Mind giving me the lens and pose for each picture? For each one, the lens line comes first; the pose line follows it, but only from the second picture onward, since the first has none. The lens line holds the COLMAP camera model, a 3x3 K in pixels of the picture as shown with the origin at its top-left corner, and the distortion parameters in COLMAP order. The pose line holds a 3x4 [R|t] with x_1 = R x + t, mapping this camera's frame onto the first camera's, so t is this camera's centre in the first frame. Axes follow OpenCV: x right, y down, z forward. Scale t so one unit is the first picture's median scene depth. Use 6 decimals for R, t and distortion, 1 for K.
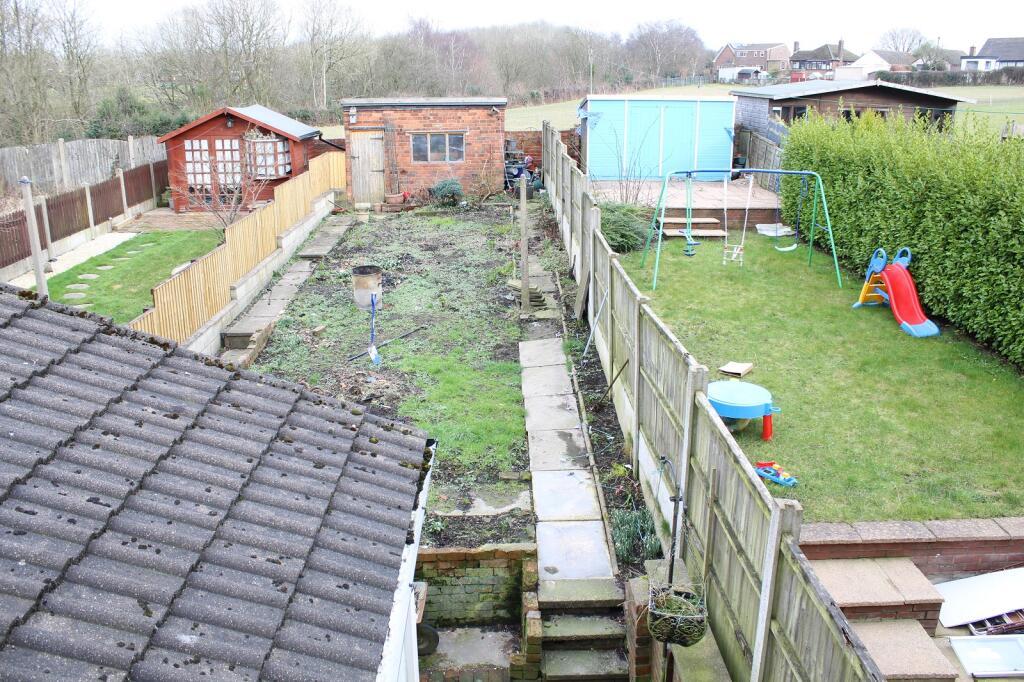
lens RADIAL K [[842.7, 0, 512.0], [0, 842.7, 341.0], [0, 0, 1]] dist [-0.118154, 0.009630]
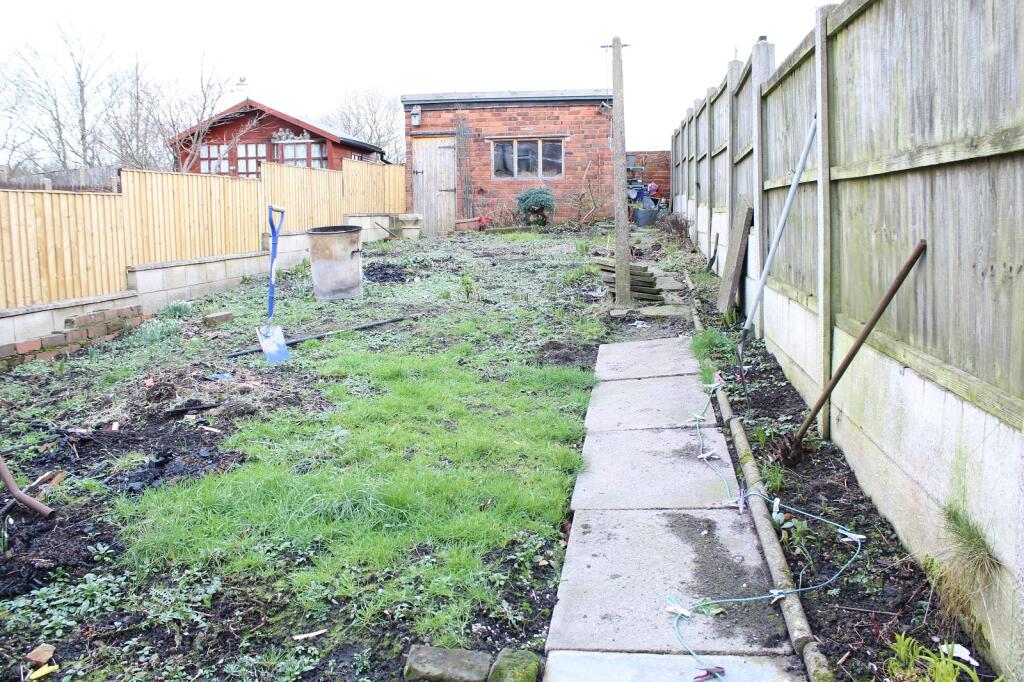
lens RADIAL K [[842.7, 0, 512.0], [0, 842.7, 341.0], [0, 0, 1]] dist [-0.118154, 0.009630]
pose [[0.986856, 0.014534, -0.160949, 0.032580], [-0.038790, 0.988135, -0.148612, 0.065441], [0.156879, 0.152901, 0.975710, 0.480359]]
